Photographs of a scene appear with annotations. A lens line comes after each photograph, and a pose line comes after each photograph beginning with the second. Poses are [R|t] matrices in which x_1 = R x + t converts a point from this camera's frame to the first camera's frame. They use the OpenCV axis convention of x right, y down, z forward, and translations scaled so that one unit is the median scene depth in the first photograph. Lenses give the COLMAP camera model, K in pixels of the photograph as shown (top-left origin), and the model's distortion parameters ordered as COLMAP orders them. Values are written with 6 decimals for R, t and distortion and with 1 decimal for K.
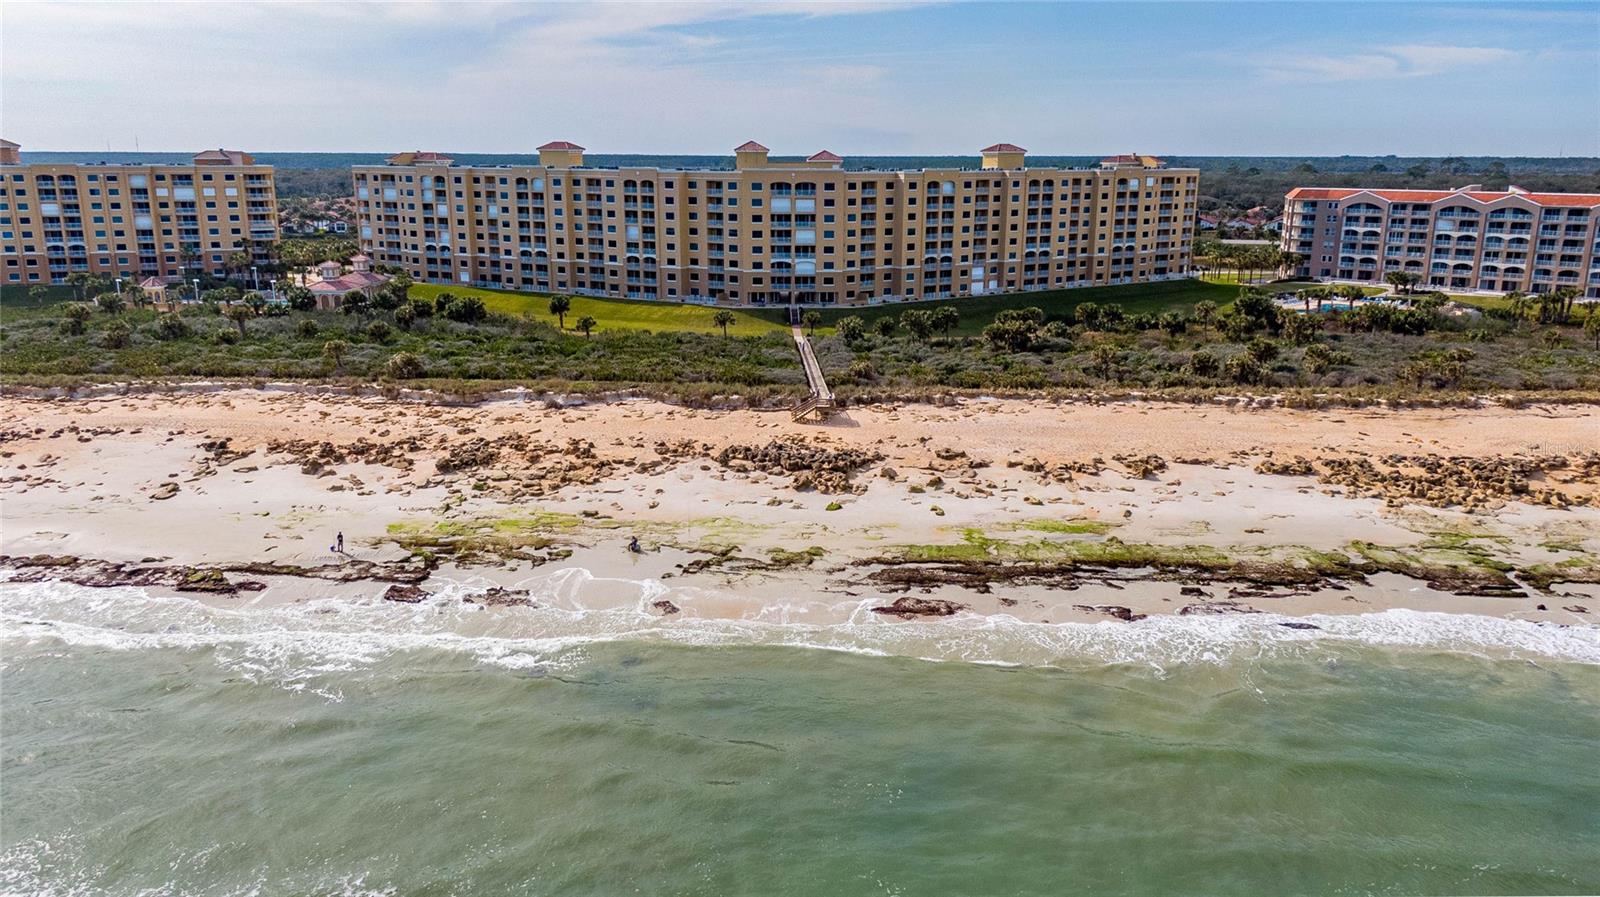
lens RADIAL K [[1142.1, 0, 802.7], [0, 1142.1, 457.1], [0, 0, 1]] dist [0.057908, -0.086955]
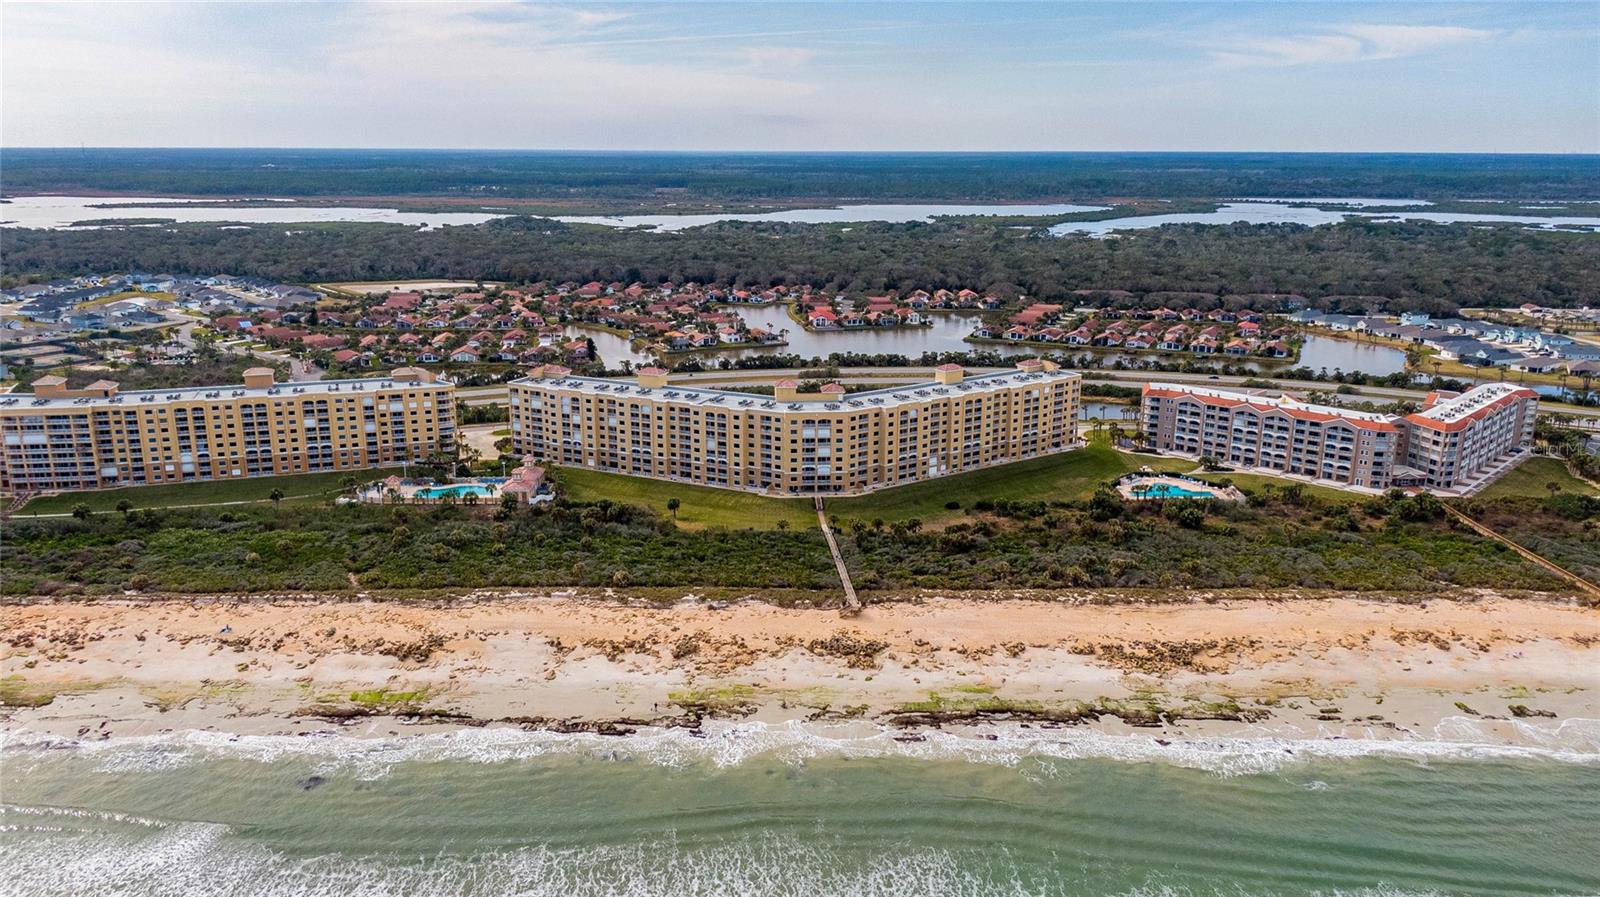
lens RADIAL K [[1160.6, 0, 804.7], [0, 1160.6, 443.8], [0, 0, 1]] dist [0.094785, -0.172150]
pose [[0.999132, -0.009557, 0.040540, -0.086698], [0.009800, 0.999935, -0.005810, -0.188935], [-0.040482, 0.006202, 0.999161, -0.580393]]
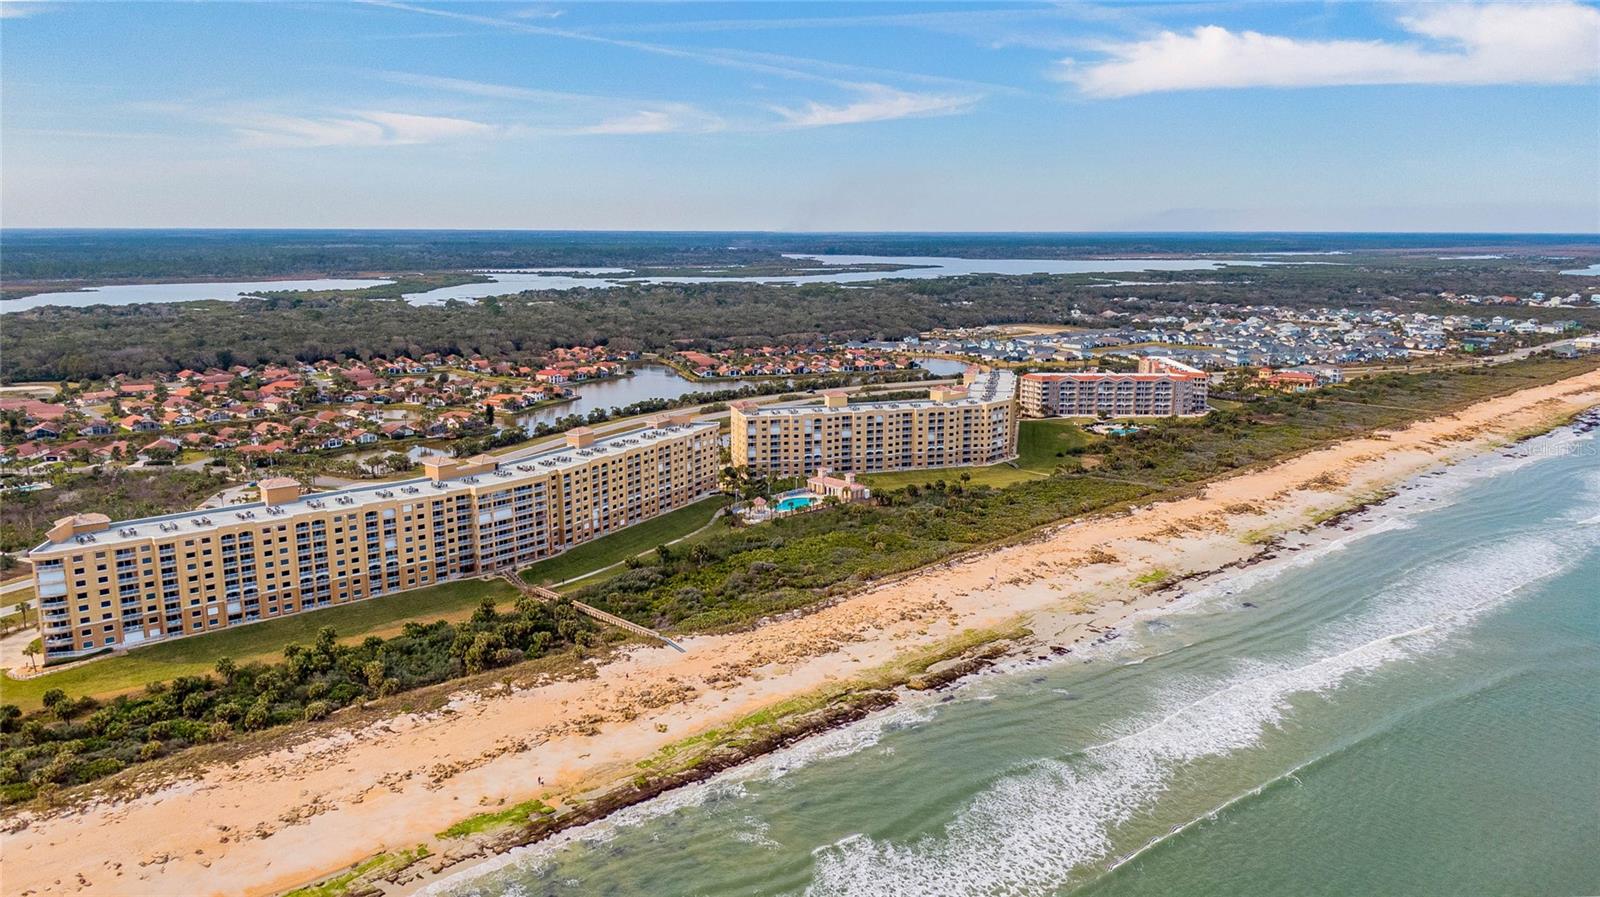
lens RADIAL K [[1164.3, 0, 806.4], [0, 1164.3, 445.0], [0, 0, 1]] dist [0.063358, -0.103841]
pose [[0.693255, -0.133932, 0.708138, -1.808915], [0.182675, 0.983148, 0.007110, -0.240570], [-0.697156, 0.124430, 0.706038, -0.321252]]
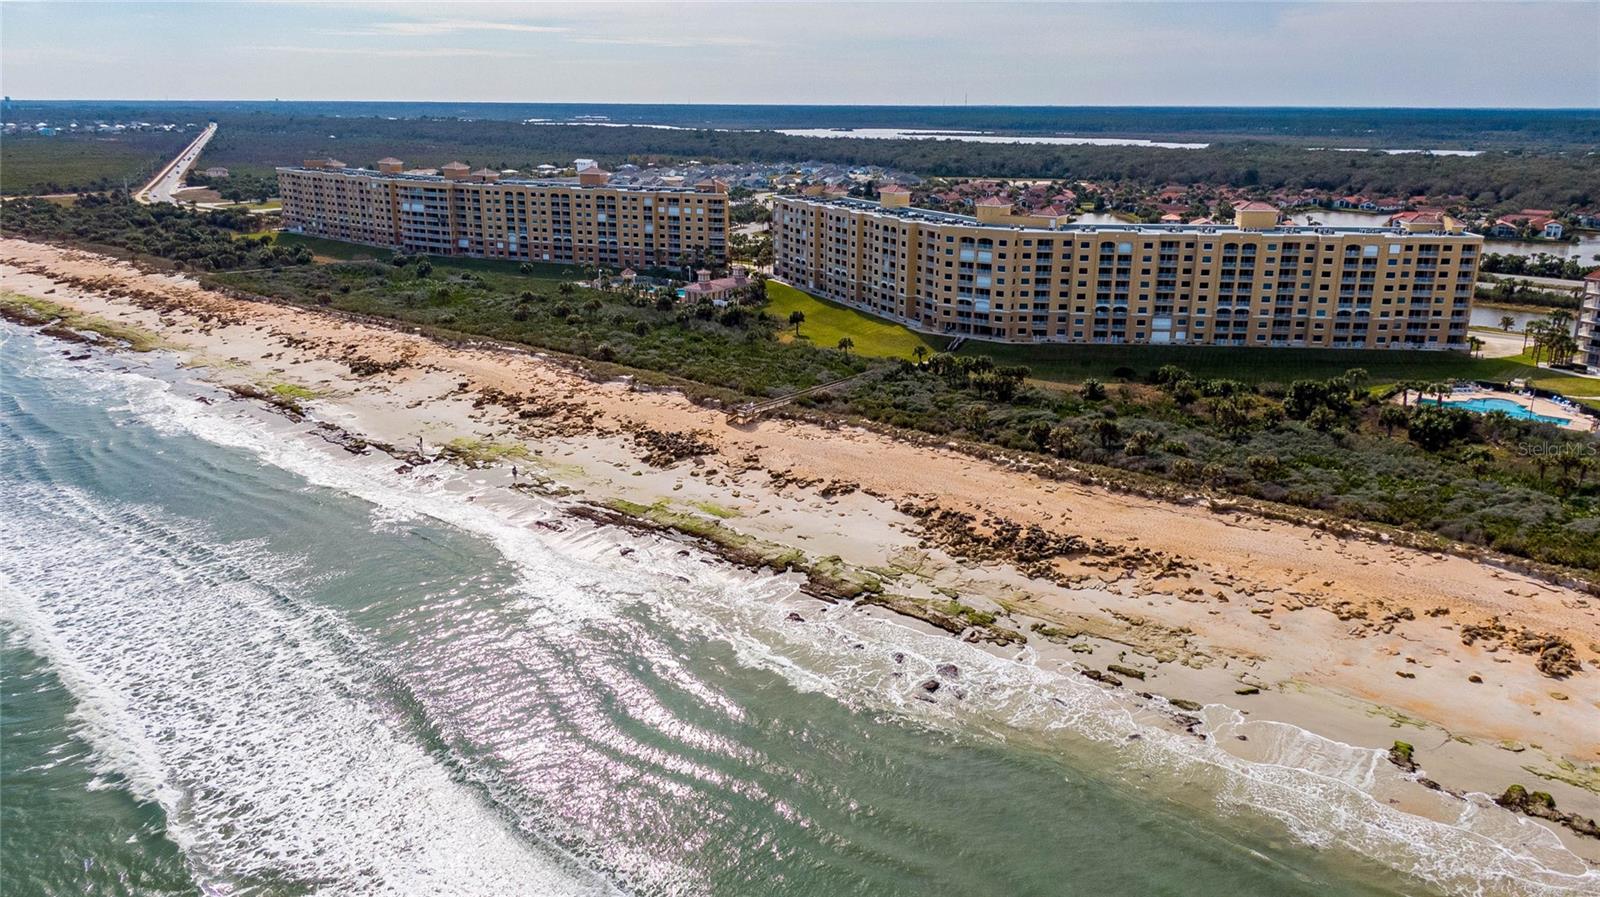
lens RADIAL K [[1164.3, 0, 806.4], [0, 1164.3, 445.0], [0, 0, 1]] dist [0.063358, -0.103841]
pose [[0.793220, 0.172210, -0.584076, 0.598915], [-0.157704, 0.984549, 0.076111, -0.082215], [0.588159, 0.031739, 0.808123, -0.121202]]
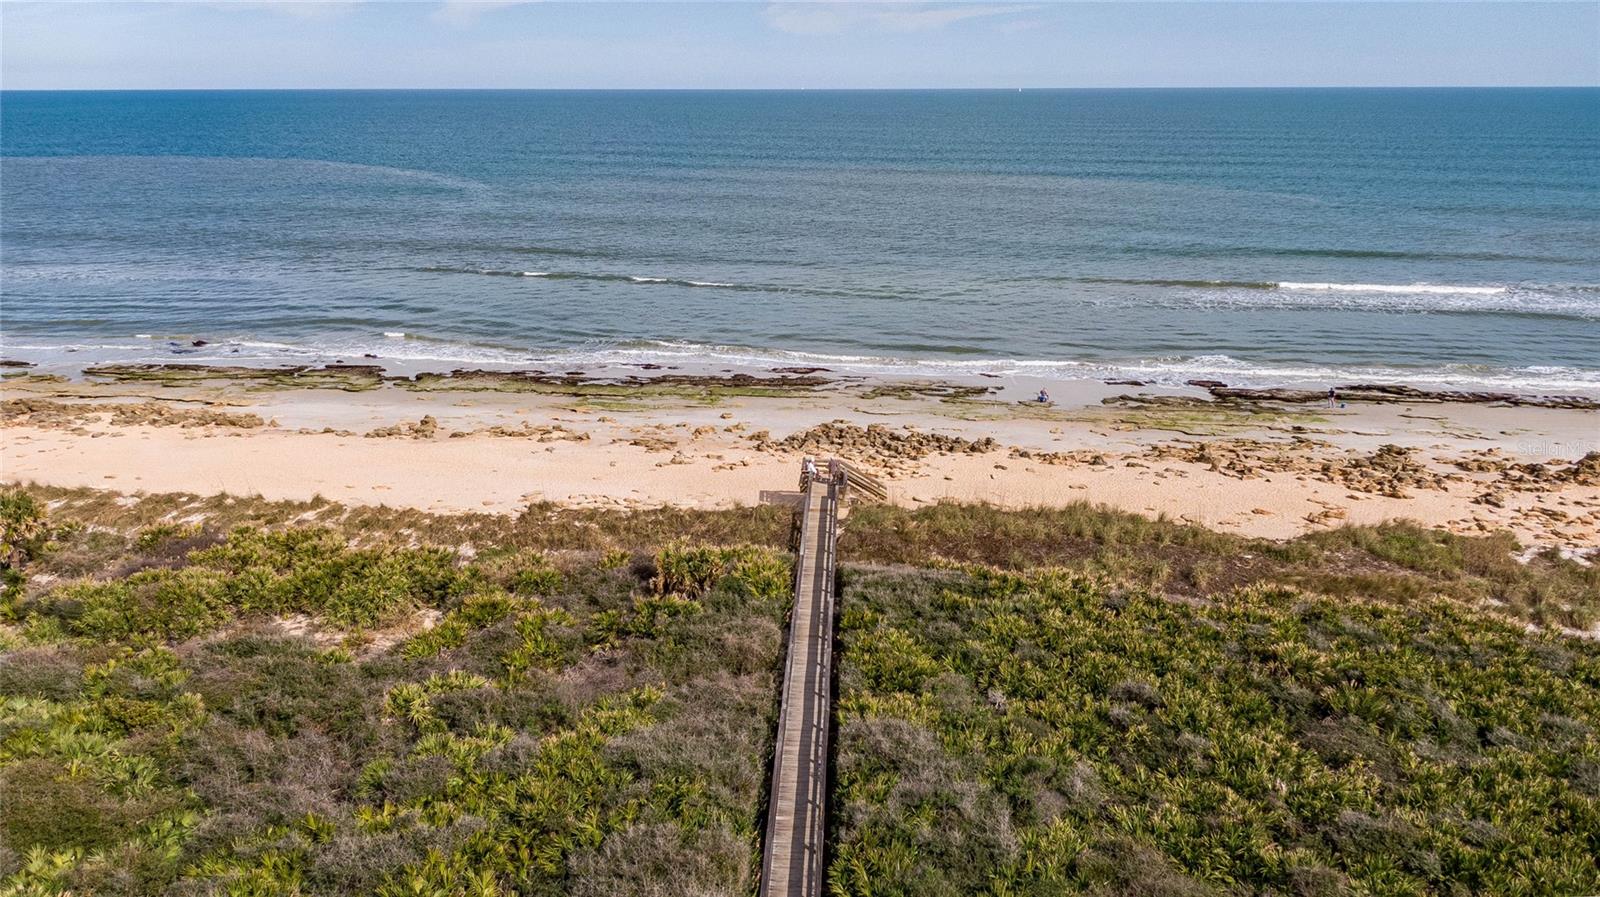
lens RADIAL K [[1164.3, 0, 806.4], [0, 1164.3, 445.0], [0, 0, 1]] dist [0.063358, -0.103841]
pose [[-0.996010, -0.029063, 0.084373, -0.010344], [0.019814, 0.849857, 0.526640, -0.199527], [-0.087011, 0.526211, -0.845891, 0.860825]]
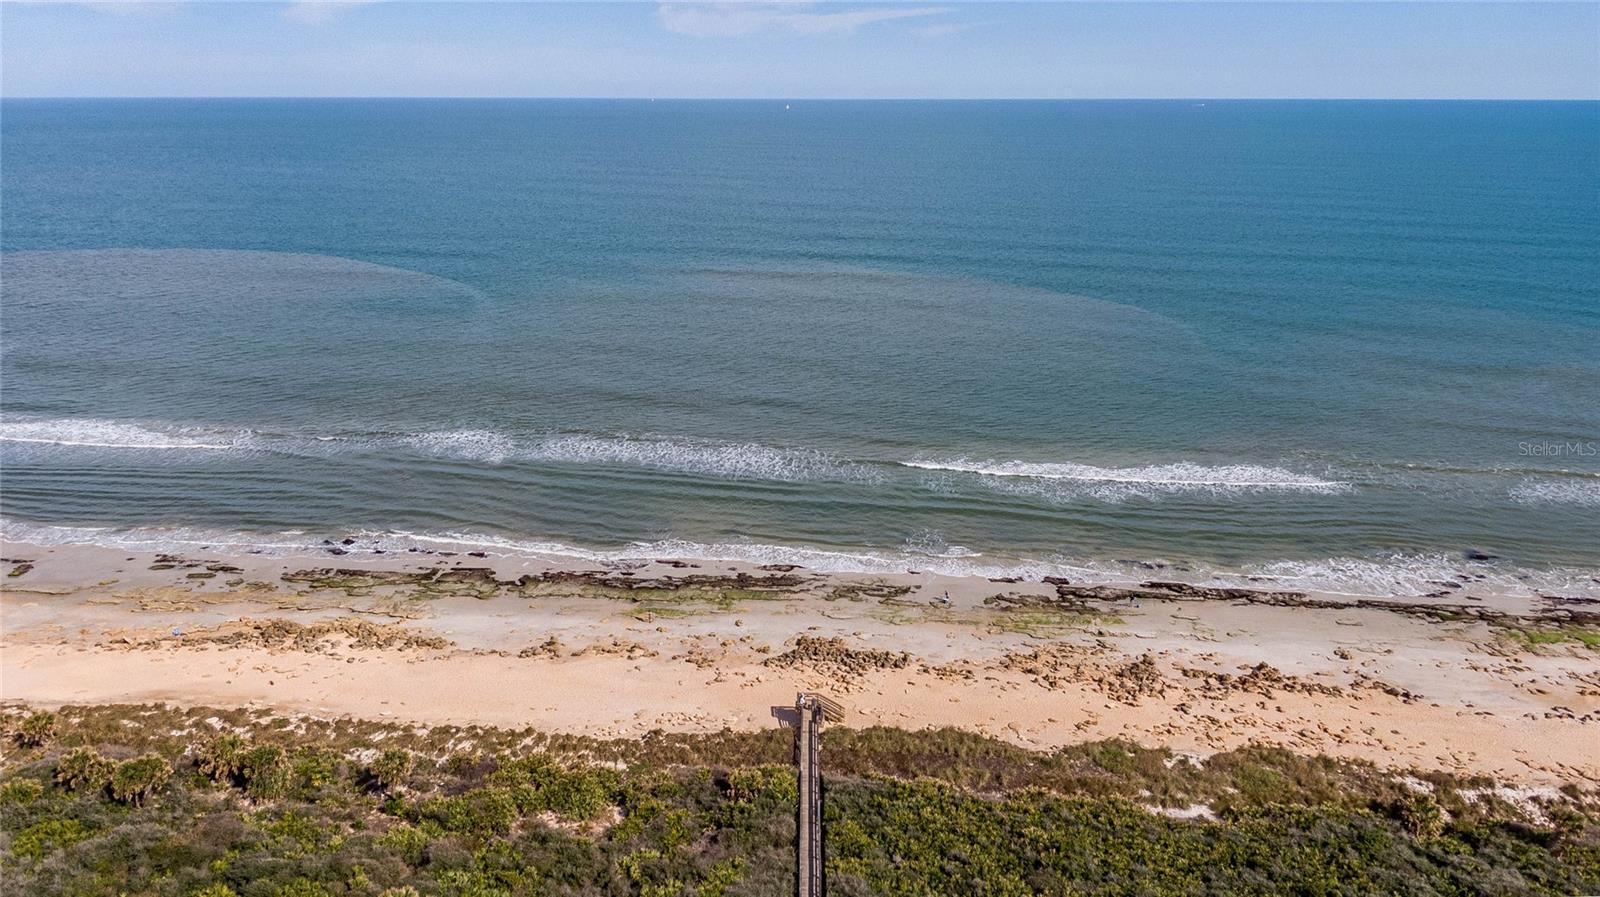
lens RADIAL K [[1164.3, 0, 806.4], [0, 1164.3, 445.0], [0, 0, 1]] dist [0.063358, -0.103841]
pose [[-0.998838, -0.019833, 0.043934, -0.009473], [0.005972, 0.853491, 0.521073, -0.420465], [-0.047832, 0.520730, -0.852381, 1.008263]]
